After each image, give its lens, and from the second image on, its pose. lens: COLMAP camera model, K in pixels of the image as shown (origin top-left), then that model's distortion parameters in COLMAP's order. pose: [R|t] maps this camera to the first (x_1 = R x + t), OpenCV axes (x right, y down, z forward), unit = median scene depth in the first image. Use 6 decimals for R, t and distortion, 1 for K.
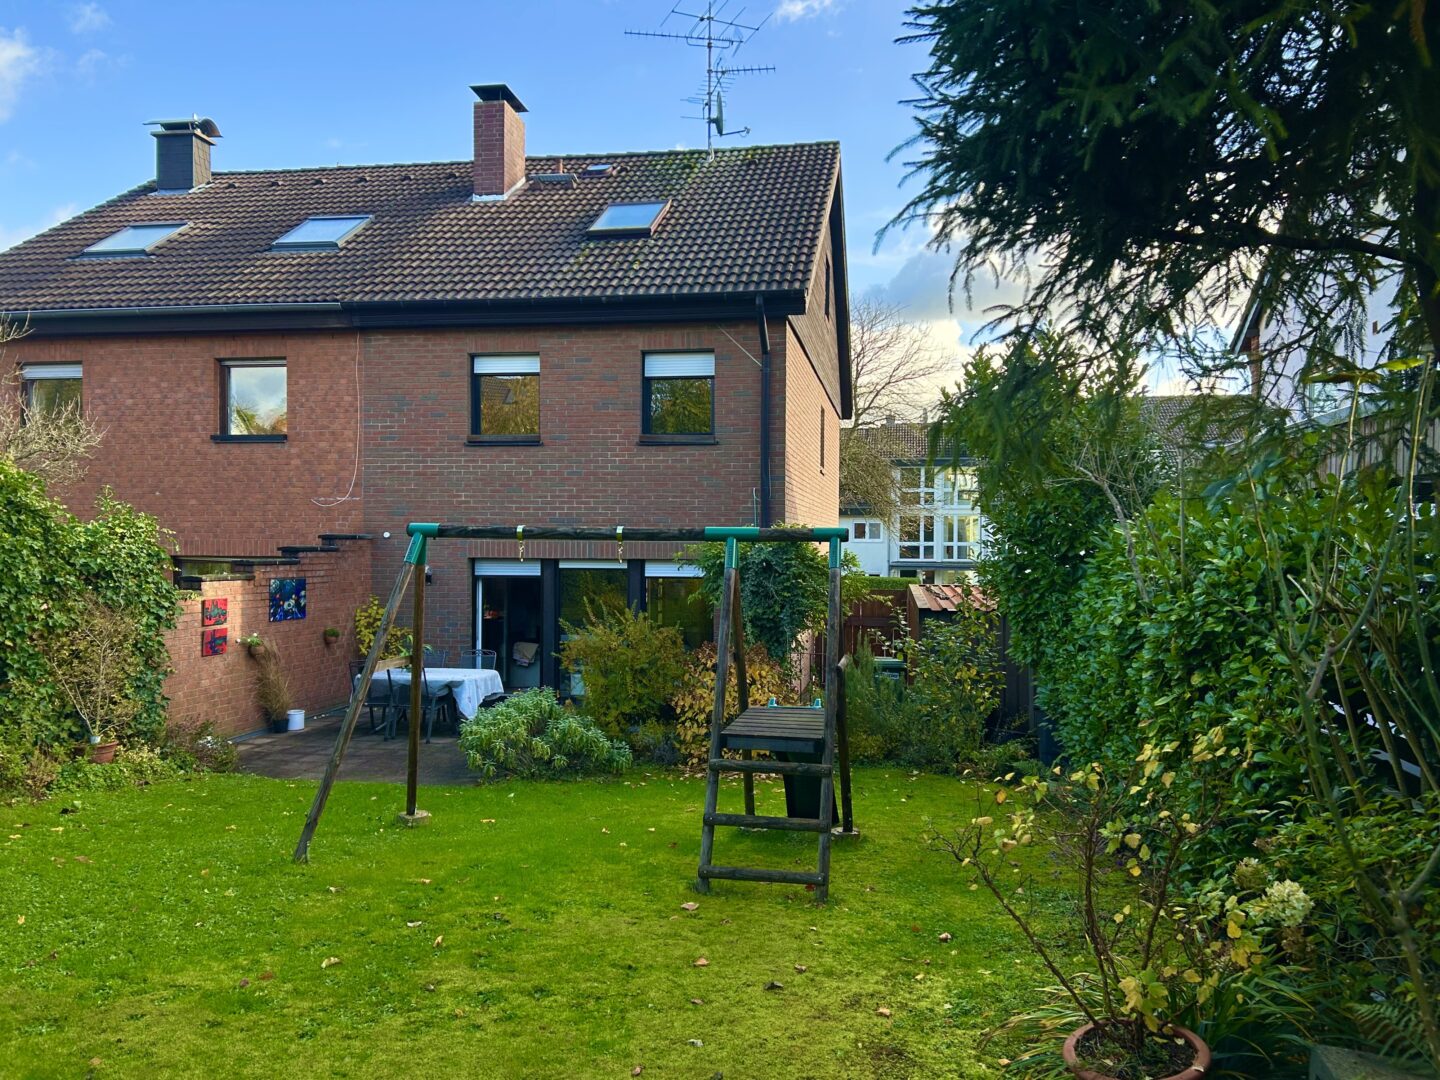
lens RADIAL K [[1101.5, 0, 728.1], [0, 1101.5, 545.6], [0, 0, 1]] dist [0.057887, -0.050119]
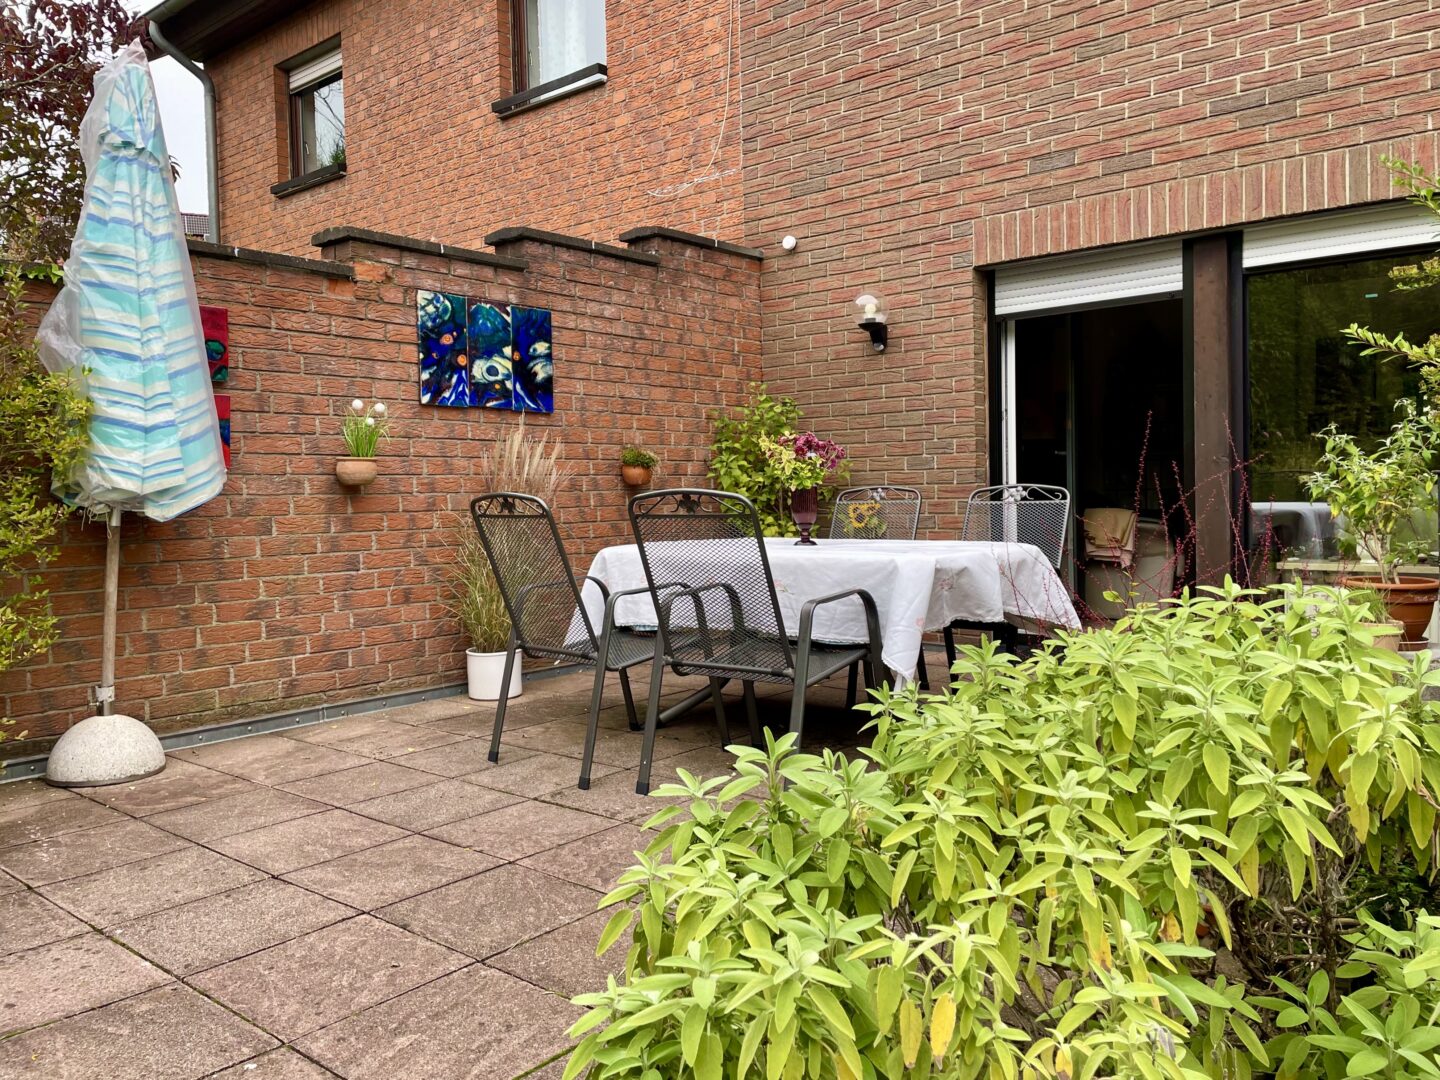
lens RADIAL K [[1115.5, 0, 727.4], [0, 1115.5, 514.0], [0, 0, 1]] dist [0.111655, -0.168308]
pose [[0.864067, -0.013435, -0.503197, -0.162484], [0.027633, 0.999402, 0.020766, 0.120029], [0.502618, -0.031848, 0.863922, 0.872445]]
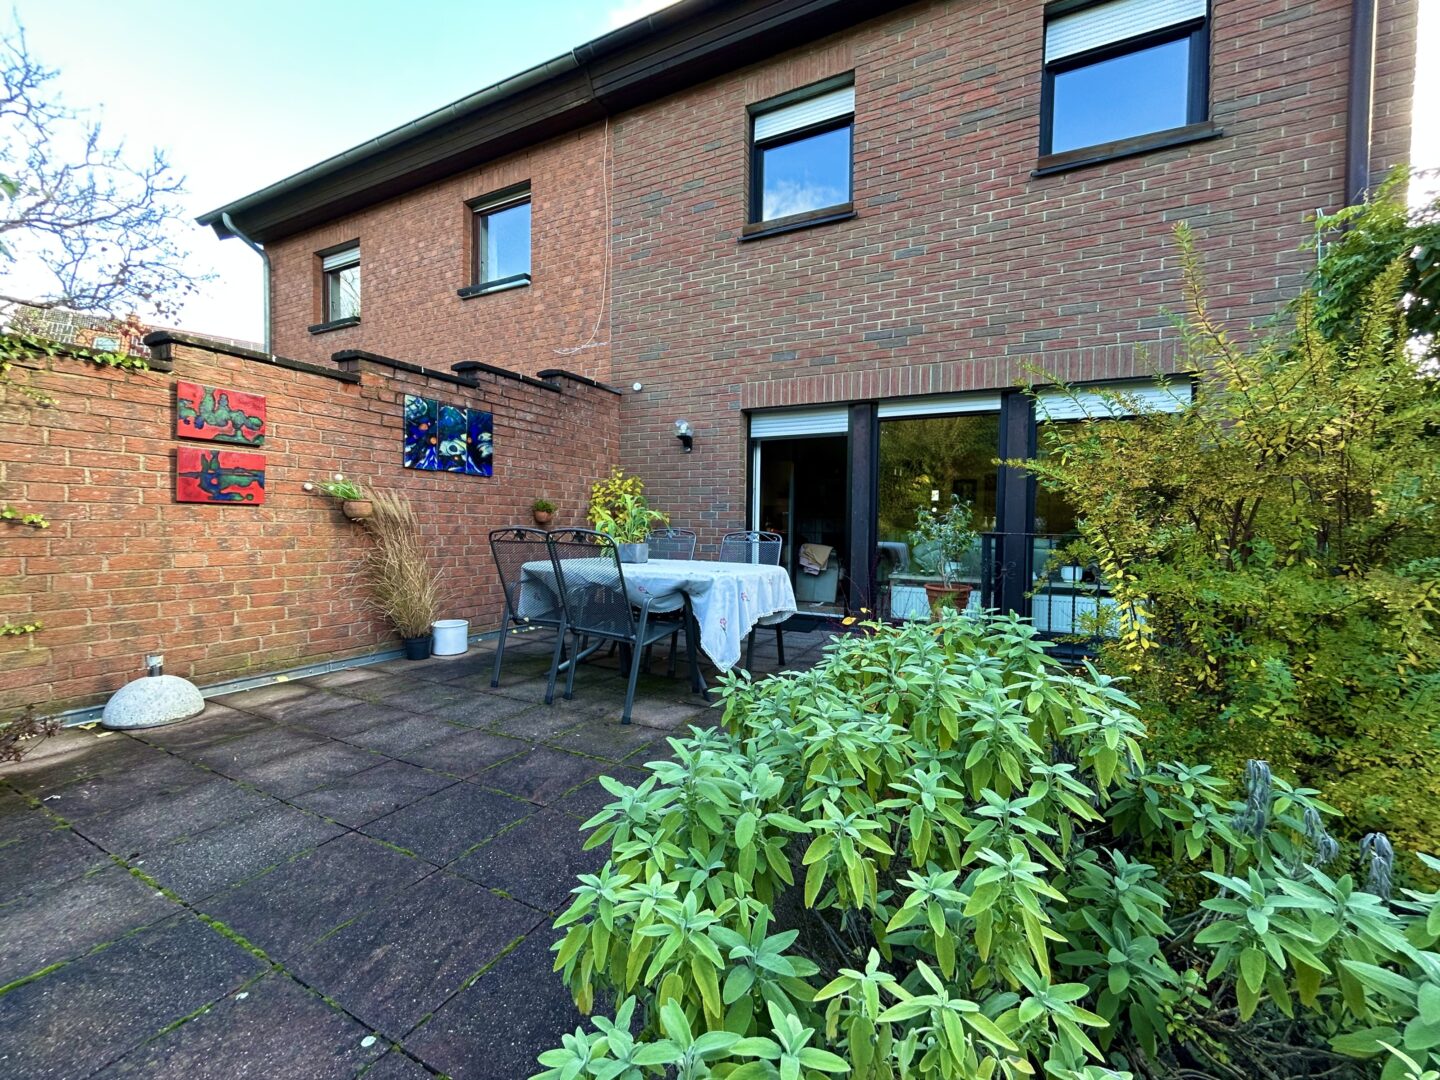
lens RADIAL K [[591.8, 0, 720.0], [0, 591.8, 540.0], [0, 0, 1]] dist [0.000066, 0.000211]
pose [[0.955307, 0.017087, -0.295121, -0.194521], [-0.009458, 0.999584, 0.027259, 0.116001], [0.295464, -0.023249, 0.955071, 0.903428]]
